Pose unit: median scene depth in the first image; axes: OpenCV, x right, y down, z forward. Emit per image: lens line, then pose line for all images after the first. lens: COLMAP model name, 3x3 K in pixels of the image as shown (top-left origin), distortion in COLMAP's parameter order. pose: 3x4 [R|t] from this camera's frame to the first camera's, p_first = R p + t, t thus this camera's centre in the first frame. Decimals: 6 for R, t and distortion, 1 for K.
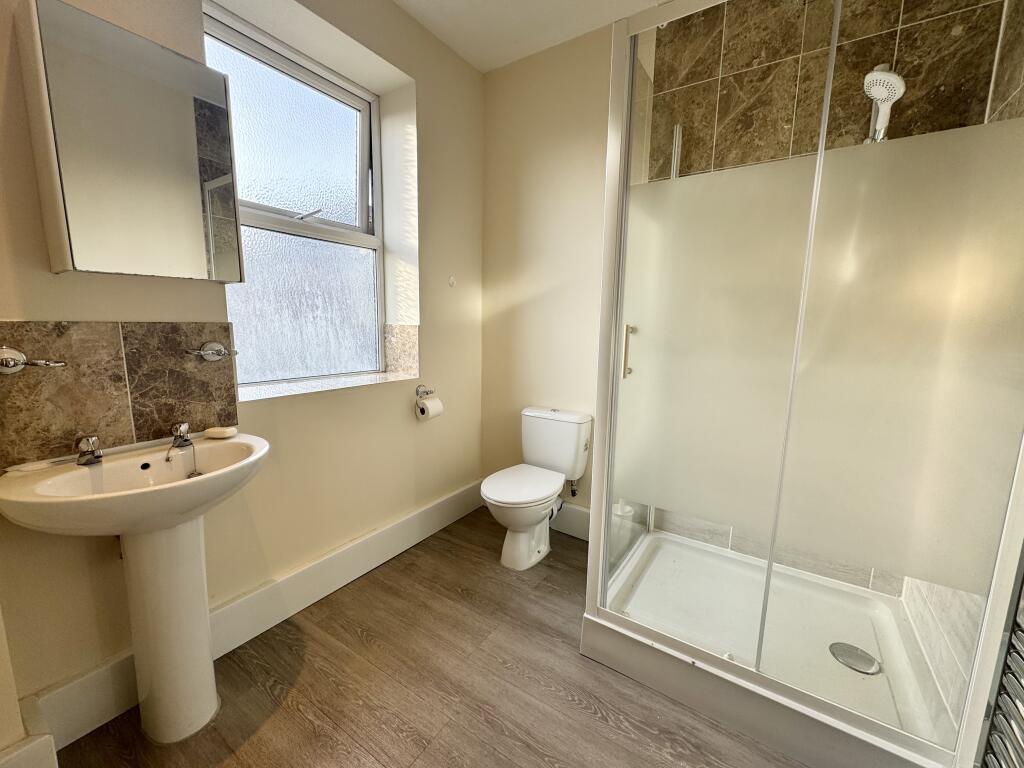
lens RADIAL K [[406.5, 0, 512.6], [0, 406.5, 384.9], [0, 0, 1]] dist [-0.000549, -0.000791]
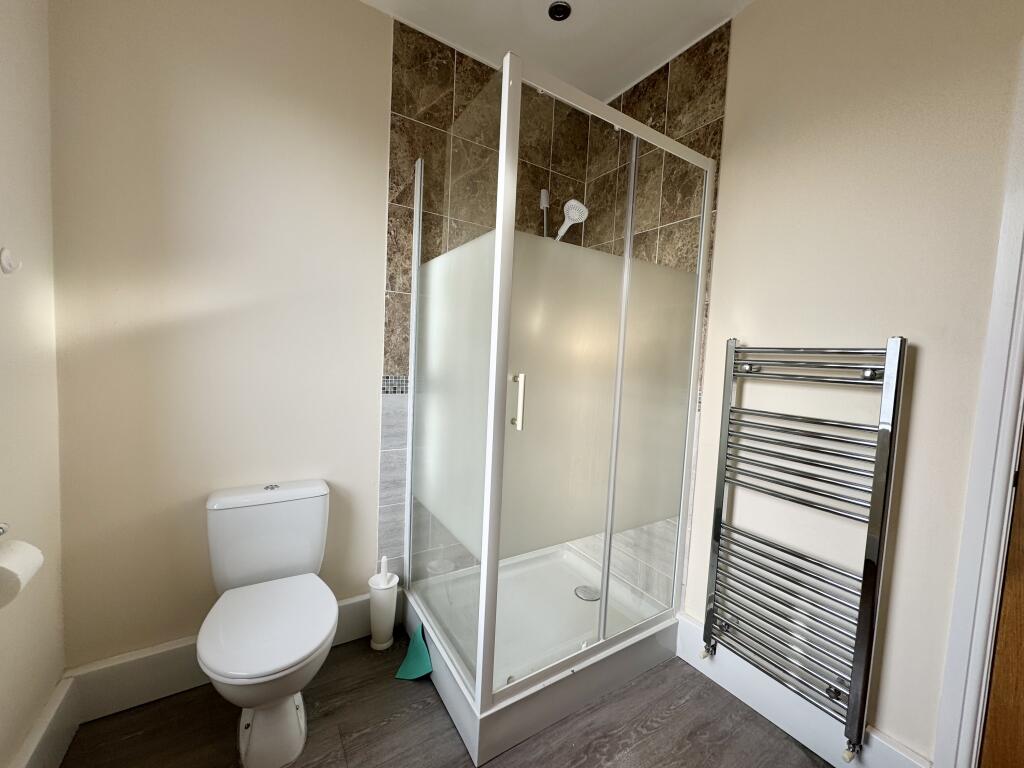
lens RADIAL K [[406.5, 0, 512.6], [0, 406.5, 384.9], [0, 0, 1]] dist [-0.000549, -0.000791]
pose [[0.408974, -0.062678, 0.910391, -0.447714], [0.096907, 0.994980, 0.024968, -0.112025], [-0.907386, 0.078012, 0.412995, 0.468439]]
